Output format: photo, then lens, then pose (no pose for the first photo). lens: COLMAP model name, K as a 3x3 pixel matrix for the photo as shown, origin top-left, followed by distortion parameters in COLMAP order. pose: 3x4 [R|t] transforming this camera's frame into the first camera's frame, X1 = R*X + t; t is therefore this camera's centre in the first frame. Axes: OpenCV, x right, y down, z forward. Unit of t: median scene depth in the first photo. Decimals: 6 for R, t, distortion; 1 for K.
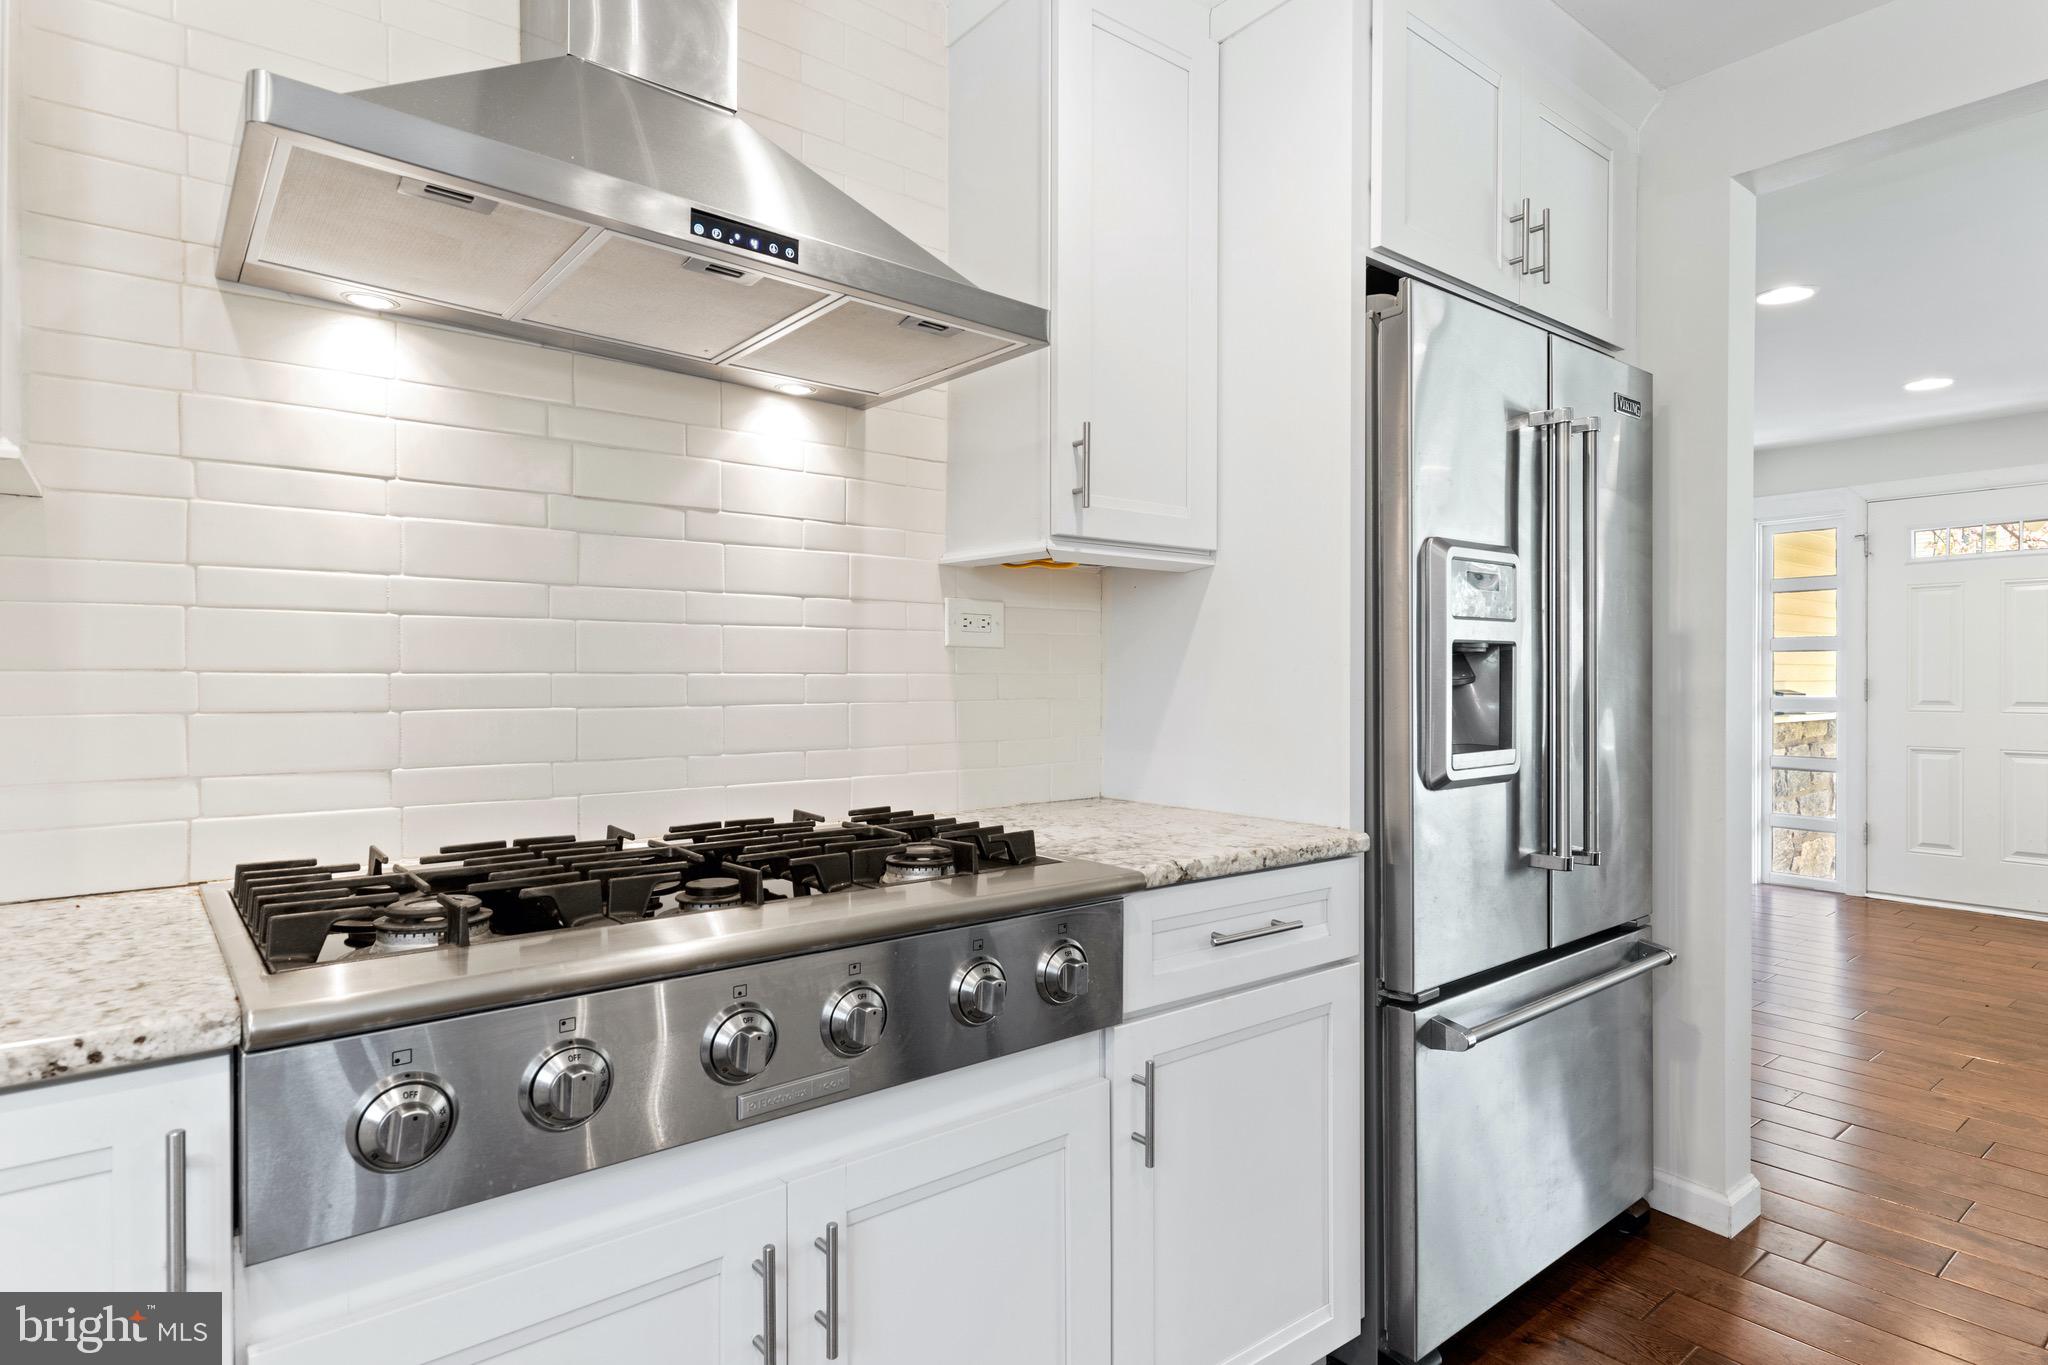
lens RADIAL K [[1102.1, 0, 1018.5], [0, 1102.1, 690.5], [0, 0, 1]] dist [0.018126, -0.002257]
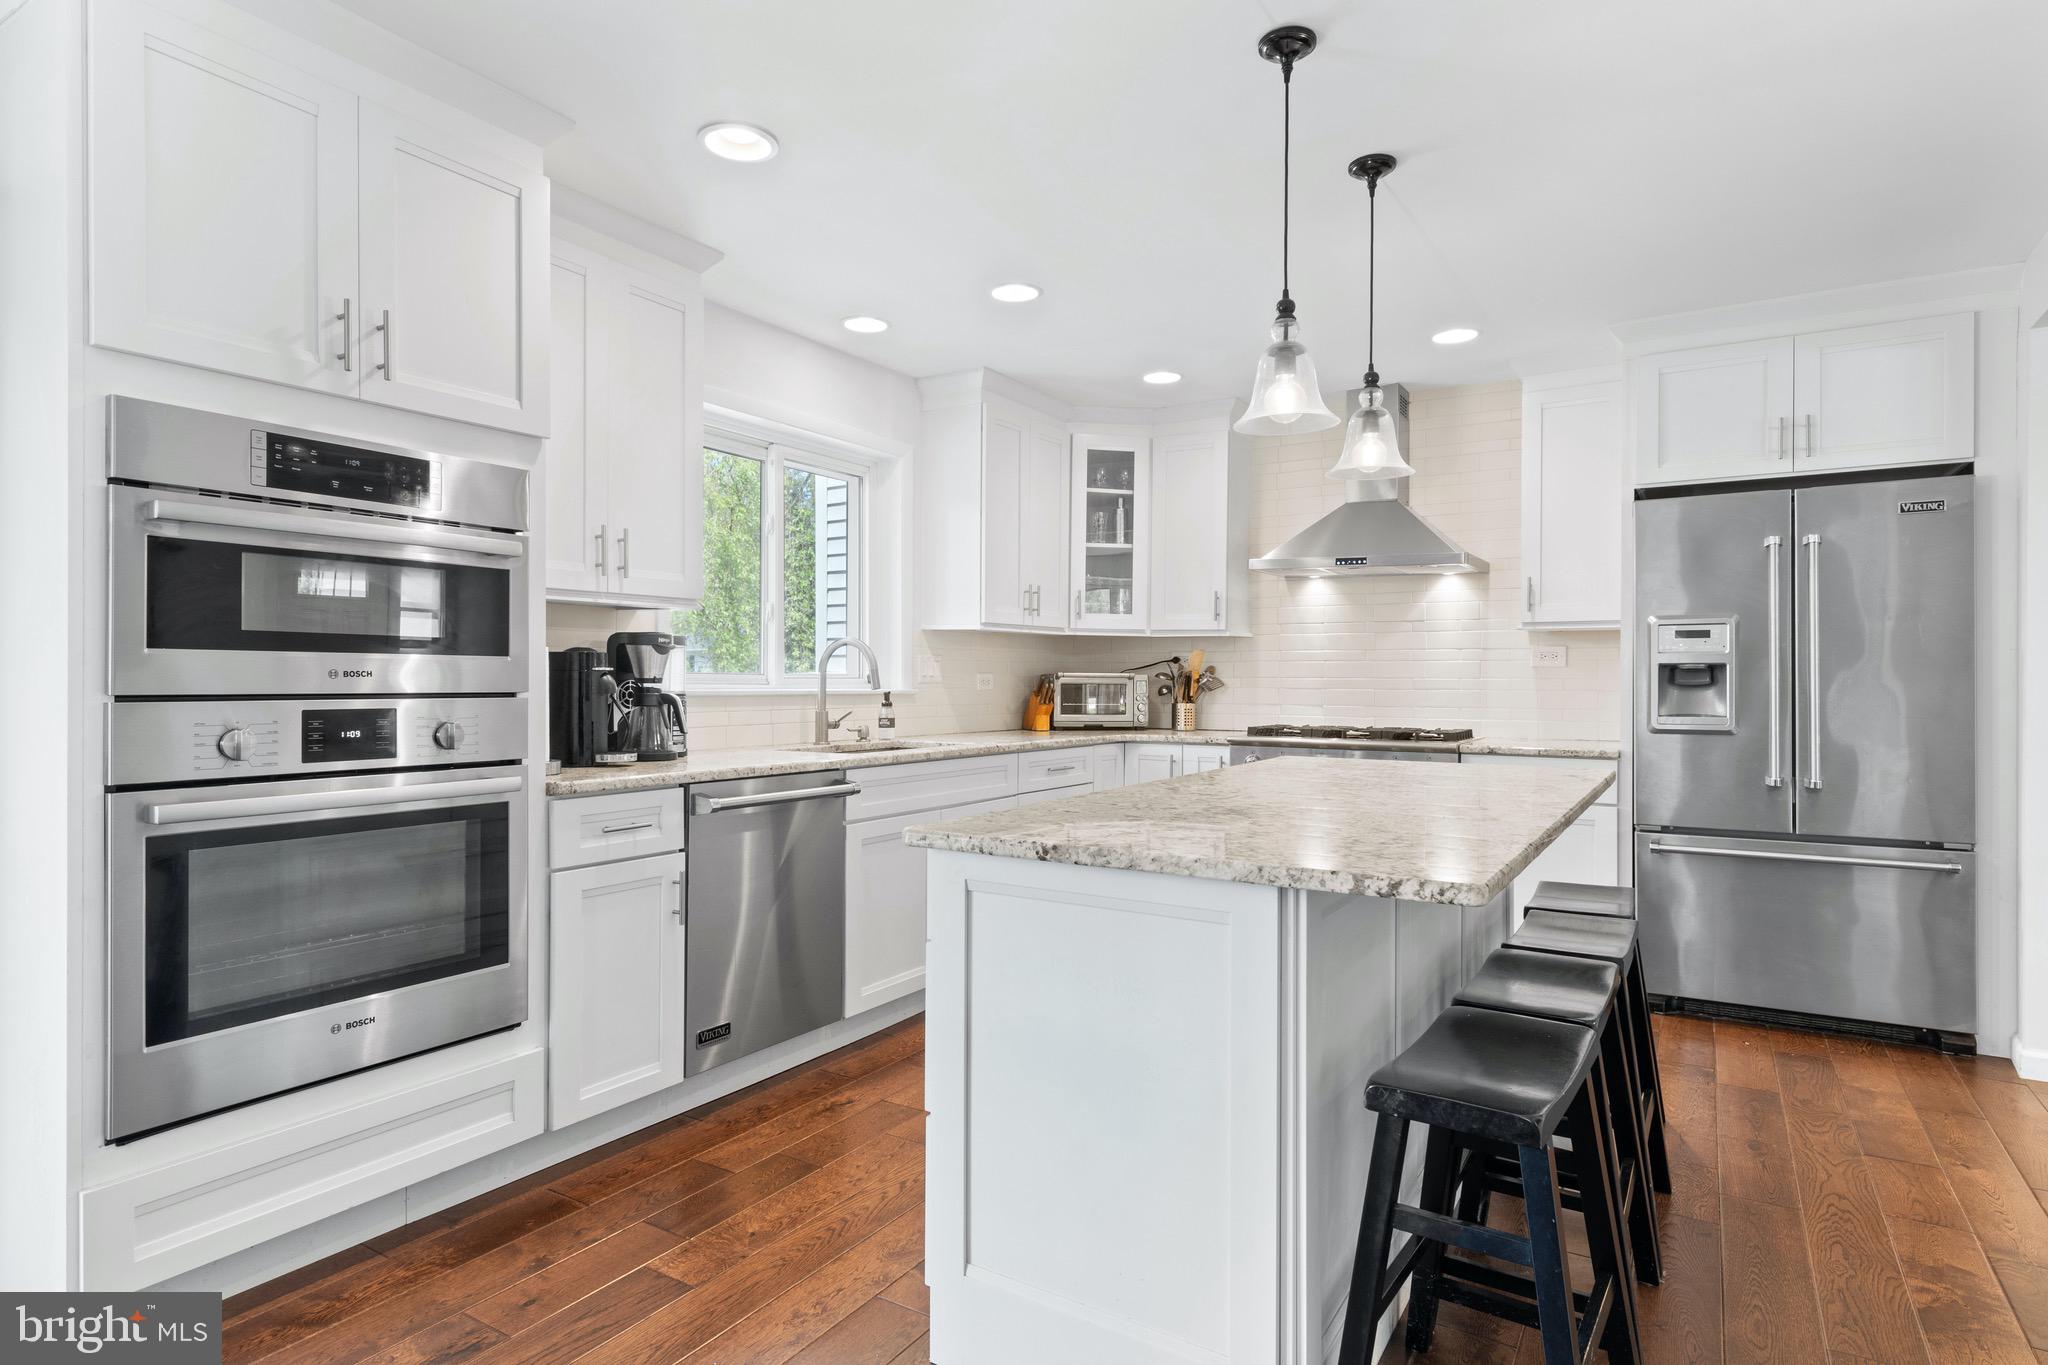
lens RADIAL K [[1102.1, 0, 1028.1], [0, 1102.1, 687.5], [0, 0, 1]] dist [0.018126, -0.002257]
pose [[0.336995, 0.010101, -0.941452, 1.870163], [-0.015459, 0.999867, 0.005194, 0.007503], [0.941380, 0.012803, 0.337106, -0.822544]]
